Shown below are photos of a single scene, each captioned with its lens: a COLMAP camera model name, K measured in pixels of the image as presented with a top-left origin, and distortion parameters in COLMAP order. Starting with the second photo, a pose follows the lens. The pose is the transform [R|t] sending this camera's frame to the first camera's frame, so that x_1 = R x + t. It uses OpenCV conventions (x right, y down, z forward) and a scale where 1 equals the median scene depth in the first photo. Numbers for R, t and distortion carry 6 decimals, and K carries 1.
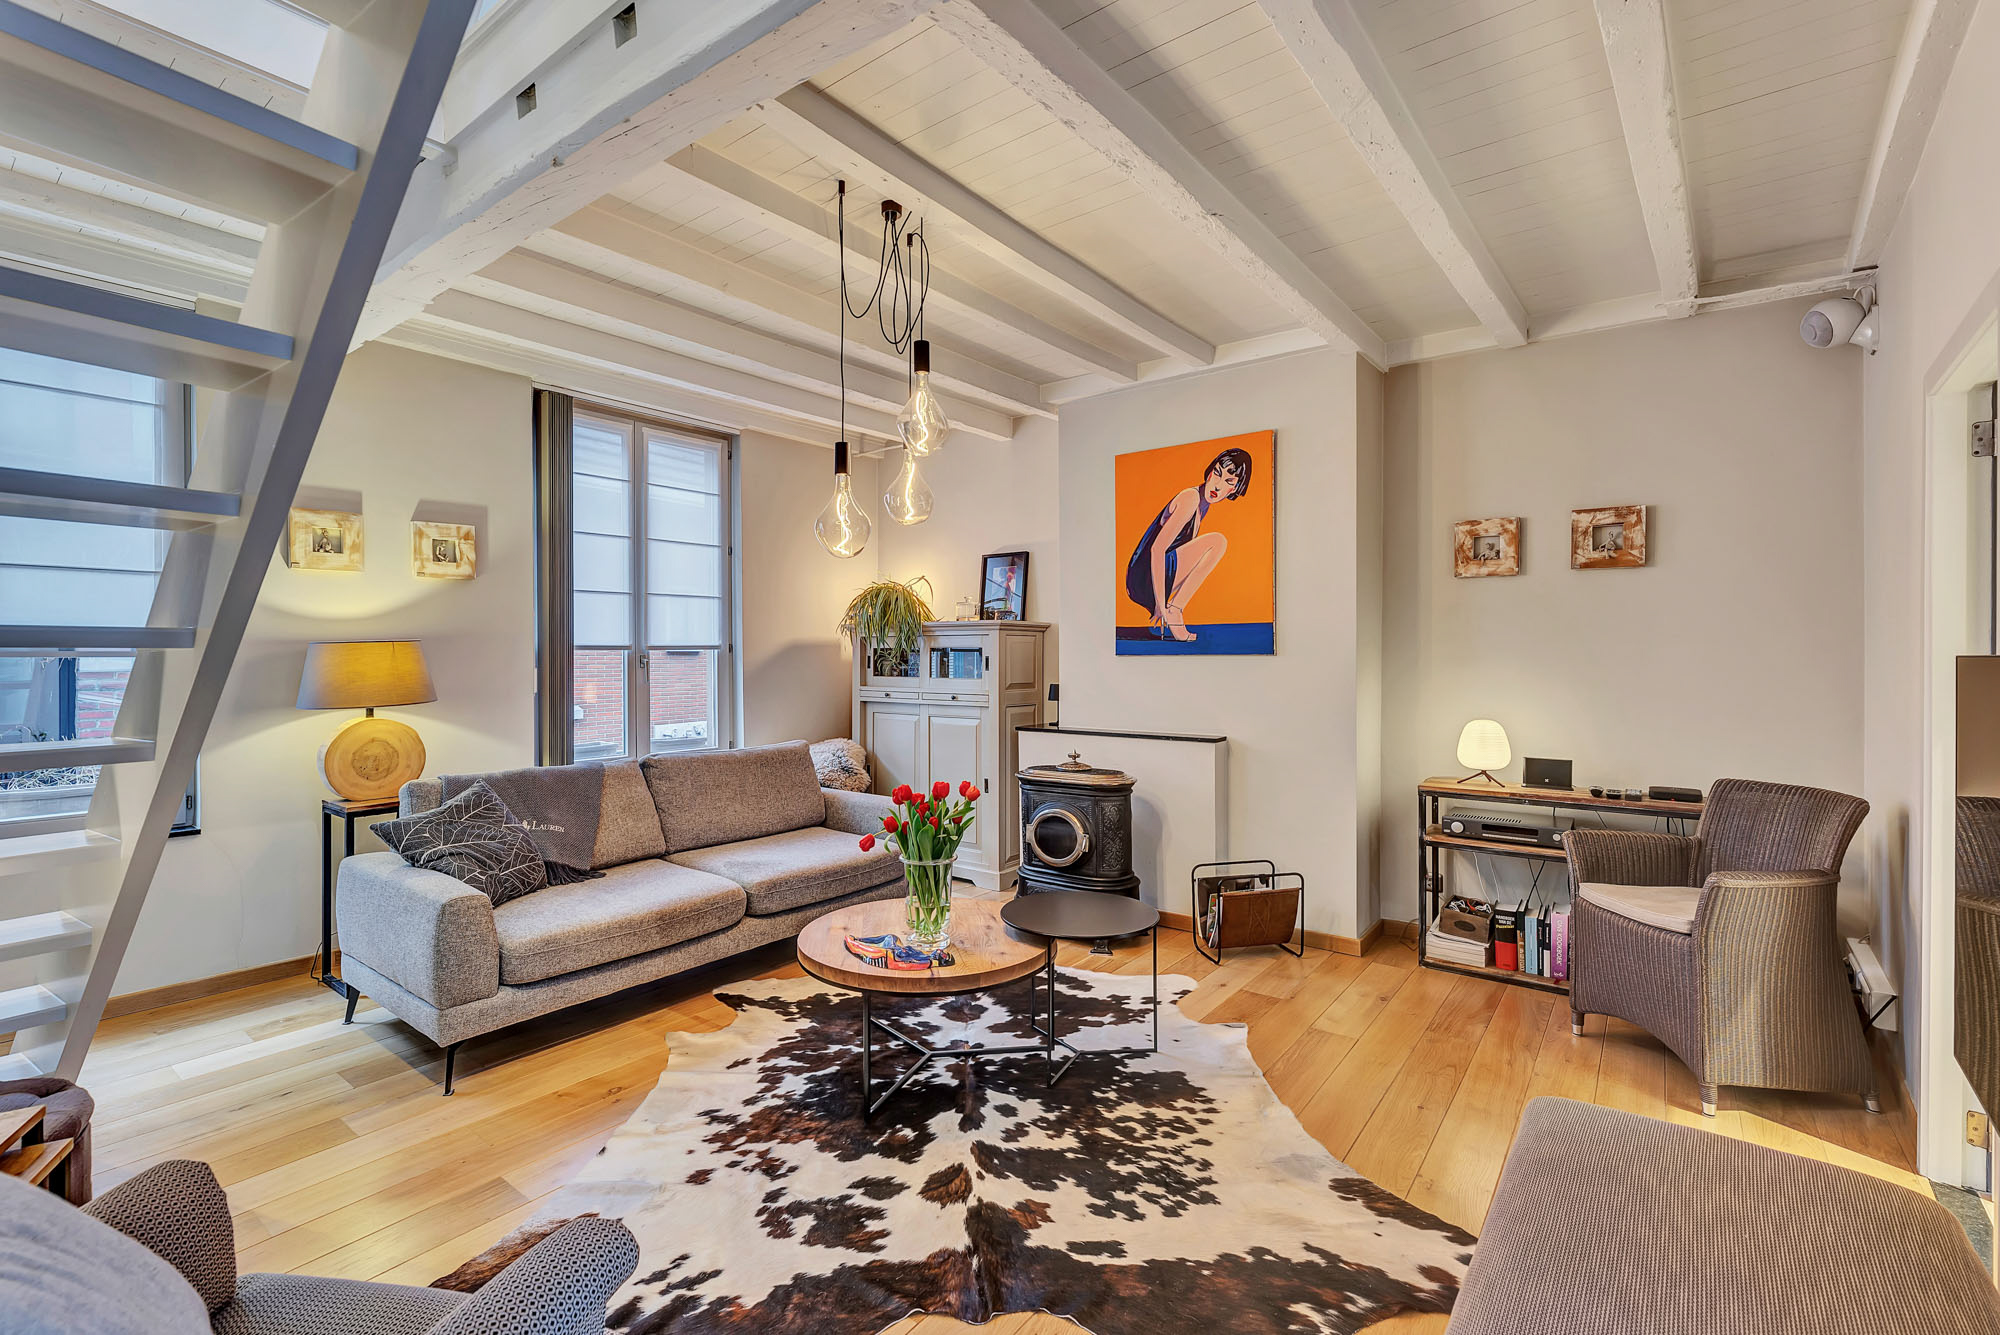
lens RADIAL K [[895.9, 0, 997.4], [0, 895.9, 661.4], [0, 0, 1]] dist [0.008045, -0.000209]
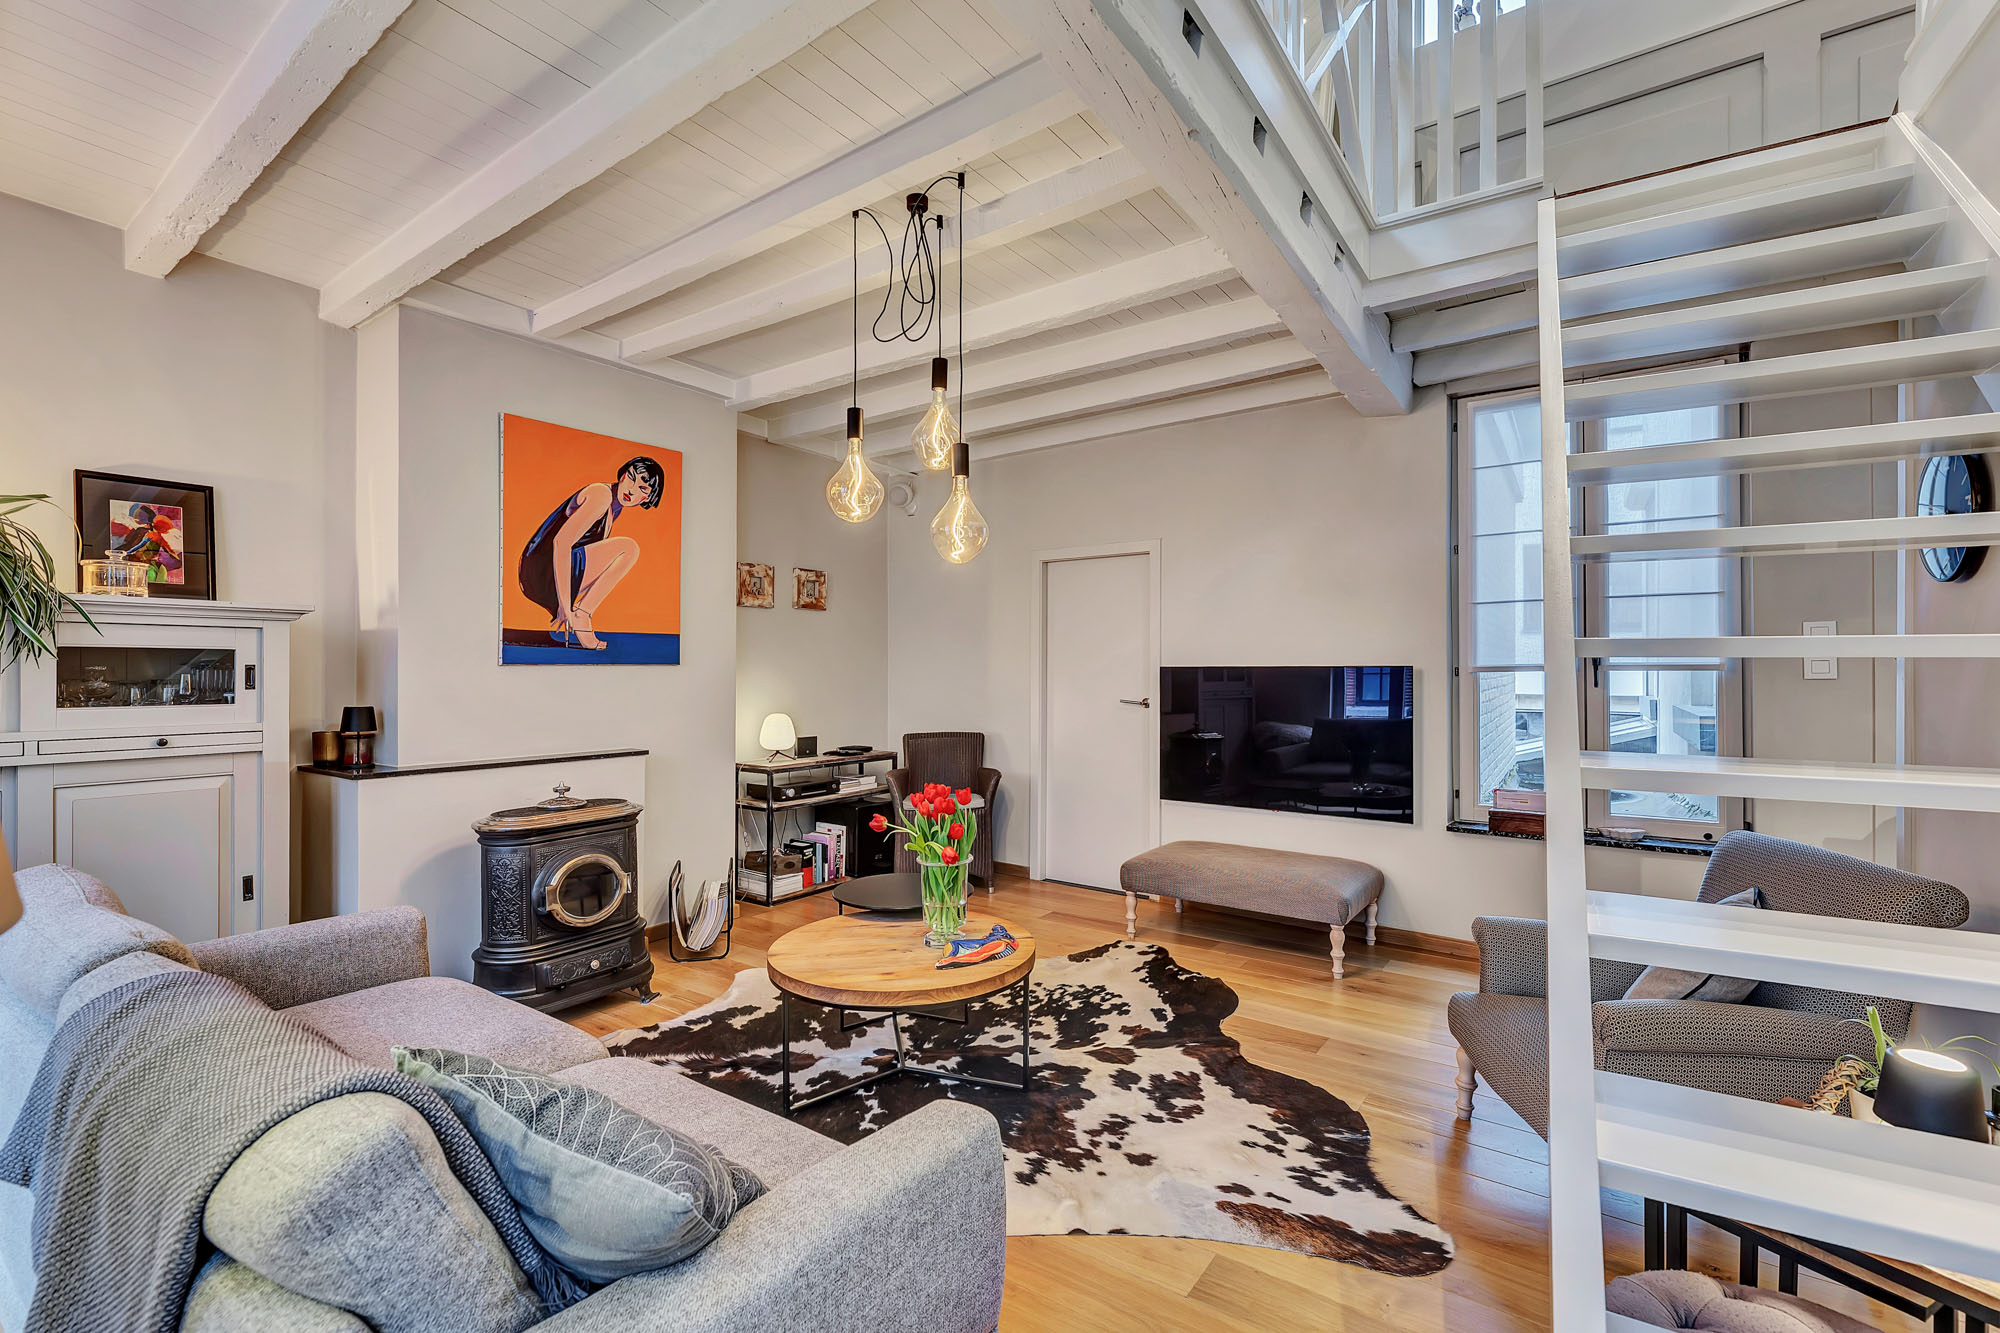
lens RADIAL K [[895.9, 0, 992.7], [0, 895.9, 667.2], [0, 0, 1]] dist [0.008045, -0.000209]
pose [[-0.046549, 0.002378, 0.998913, -0.957228], [0.006581, 0.999976, -0.002074, 0.000144], [-0.998894, 0.006478, -0.046563, 0.849913]]
